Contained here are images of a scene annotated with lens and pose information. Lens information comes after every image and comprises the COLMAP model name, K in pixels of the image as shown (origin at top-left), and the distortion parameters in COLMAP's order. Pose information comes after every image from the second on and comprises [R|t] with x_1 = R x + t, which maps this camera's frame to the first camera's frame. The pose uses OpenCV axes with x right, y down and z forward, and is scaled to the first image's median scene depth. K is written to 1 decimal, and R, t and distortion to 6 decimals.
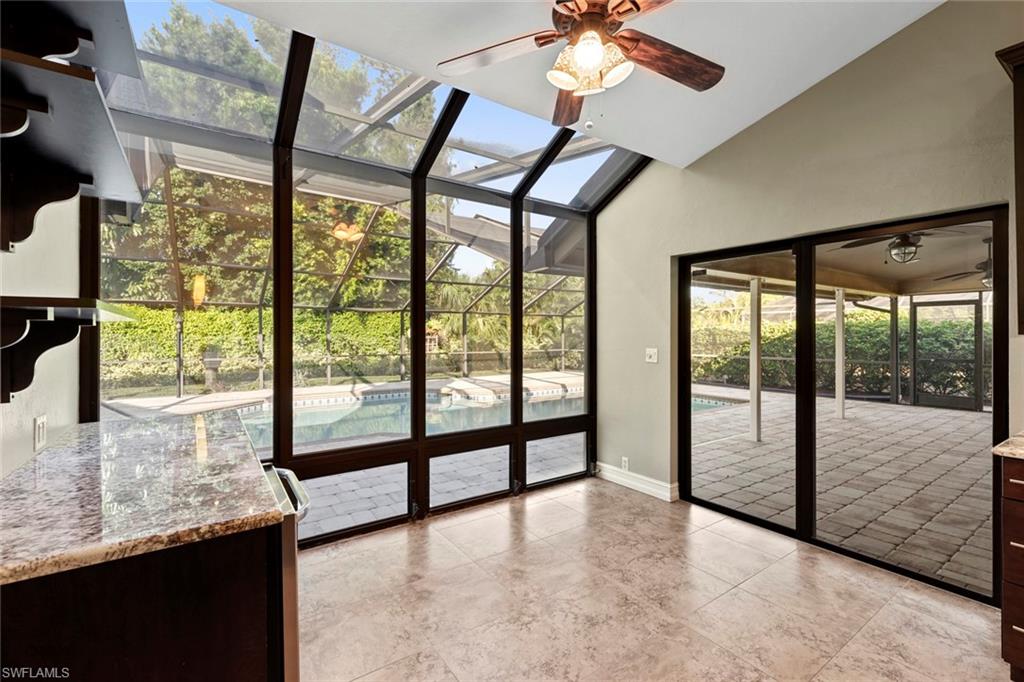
lens RADIAL K [[447.9, 0, 507.2], [0, 447.9, 329.9], [0, 0, 1]] dist [0.002376, 0.000997]
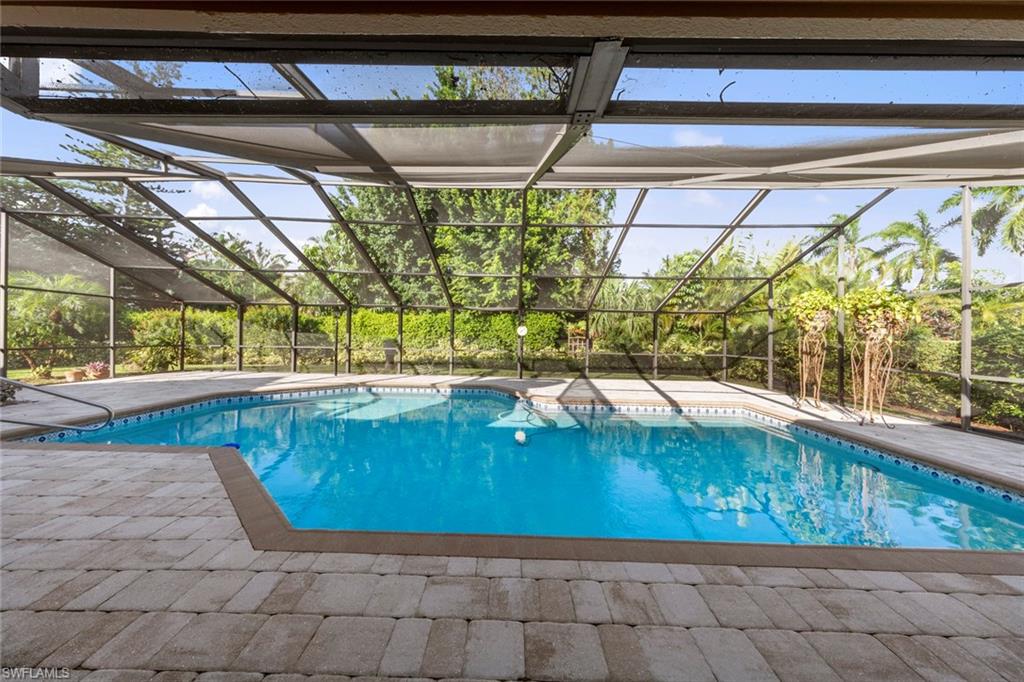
lens RADIAL K [[330.4, 0, 508.8], [0, 330.4, 334.0], [0, 0, 1]] dist [0.005817, 0.000065]
pose [[0.817680, 0.012181, -0.575545, 0.287855], [-0.014276, 0.999898, 0.000880, 0.021079], [0.575497, 0.007497, 0.817770, 0.552569]]
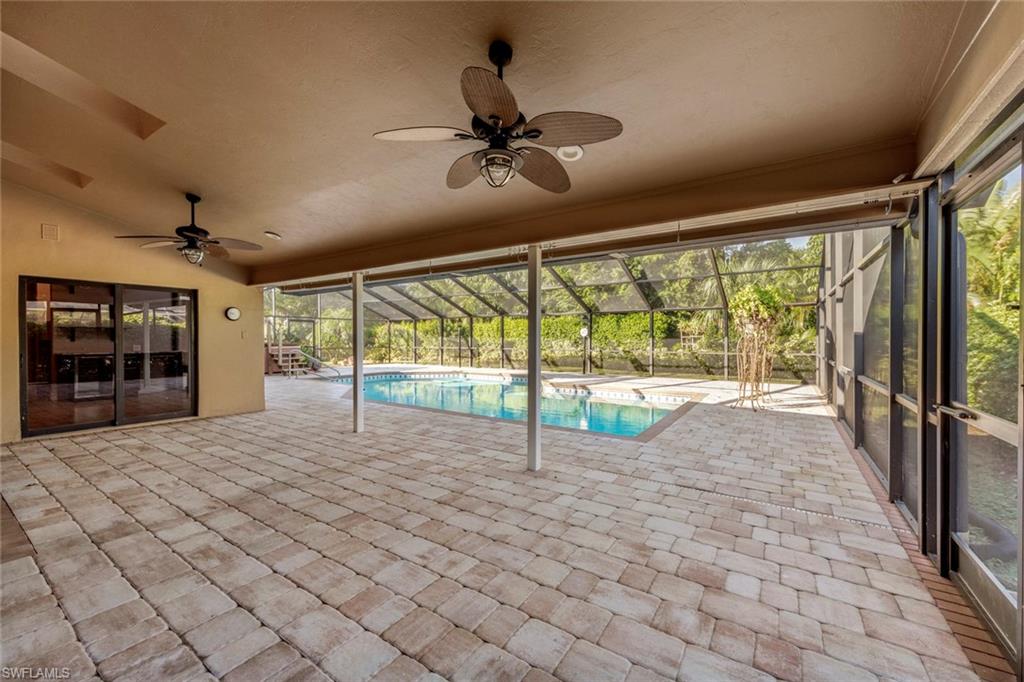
lens RADIAL K [[404.6, 0, 504.7], [0, 404.6, 356.1], [0, 0, 1]] dist [0.008440, -0.000259]
pose [[0.350099, 0.043896, -0.935684, 1.025434], [0.011469, 0.998626, 0.051140, 0.020208], [0.936643, -0.028636, 0.349114, 0.663044]]
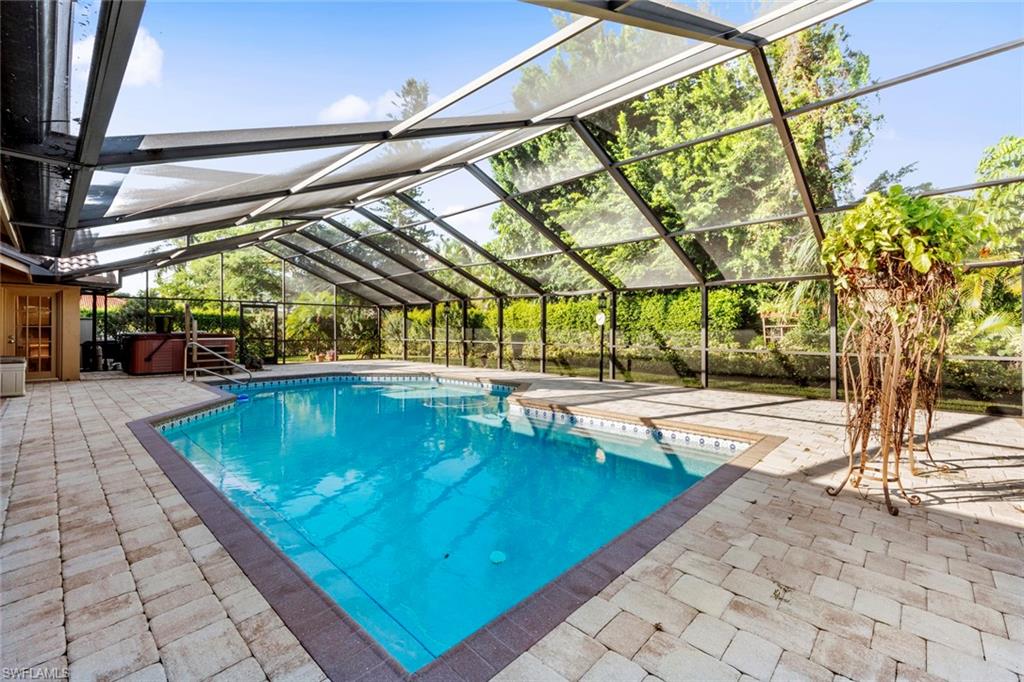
lens RADIAL K [[438.1, 0, 503.9], [0, 438.1, 340.3], [0, 0, 1]] dist [0.000228, -0.000443]
pose [[0.192200, 0.027074, -0.980982, 0.736920], [0.010082, 0.999512, 0.029561, 0.030510], [0.981304, -0.015572, 0.191833, 1.028031]]
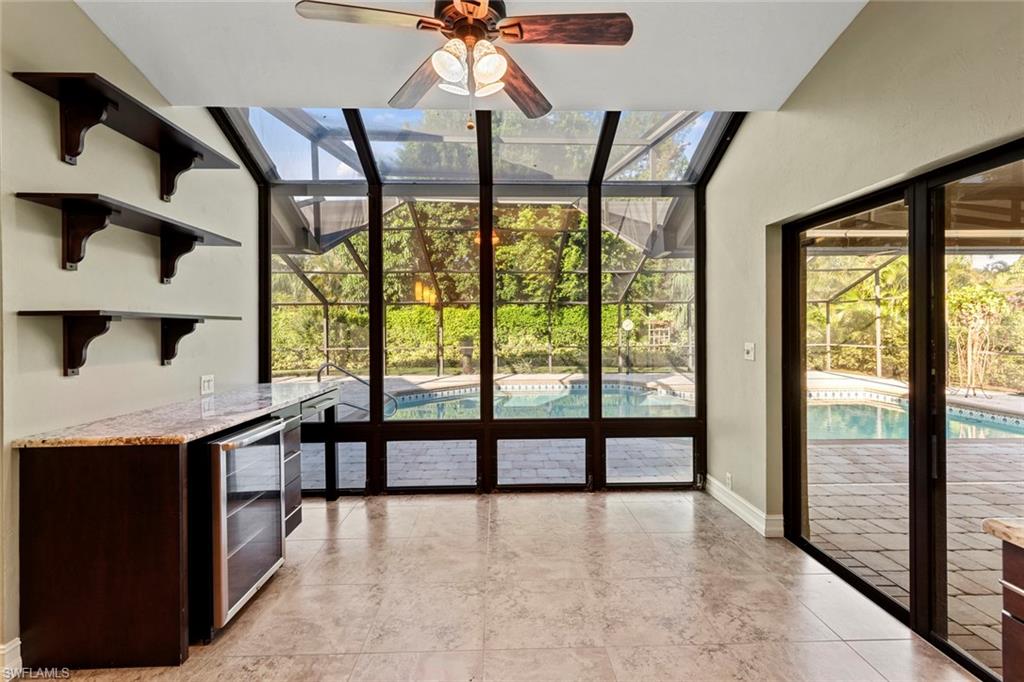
lens RADIAL K [[447.9, 0, 507.9], [0, 447.9, 325.3], [0, 0, 1]] dist [0.002376, 0.000997]
pose [[0.834288, -0.007889, -0.551272, 0.171195], [0.011765, 0.999925, 0.003496, 0.000942], [0.551203, -0.009403, 0.834318, 0.037231]]
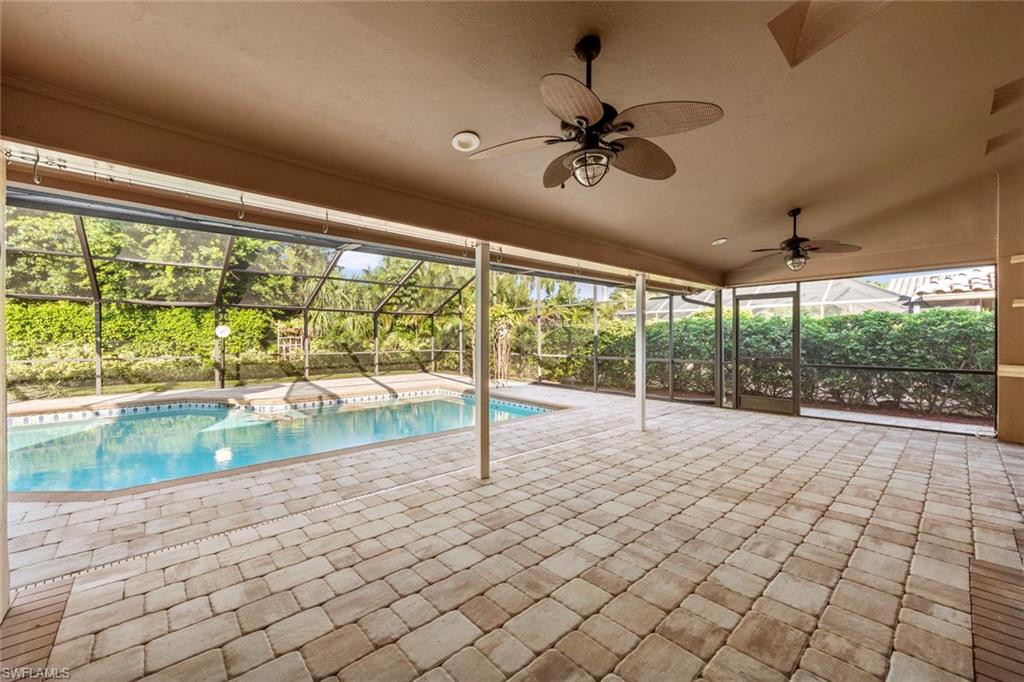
lens RADIAL K [[404.6, 0, 511.4], [0, 404.6, 334.8], [0, 0, 1]] dist [0.008440, -0.000259]
pose [[0.992162, -0.000101, 0.124958, 0.350850], [-0.000563, 0.999986, 0.005278, 0.013721], [-0.124957, -0.005307, 0.992148, 0.244128]]
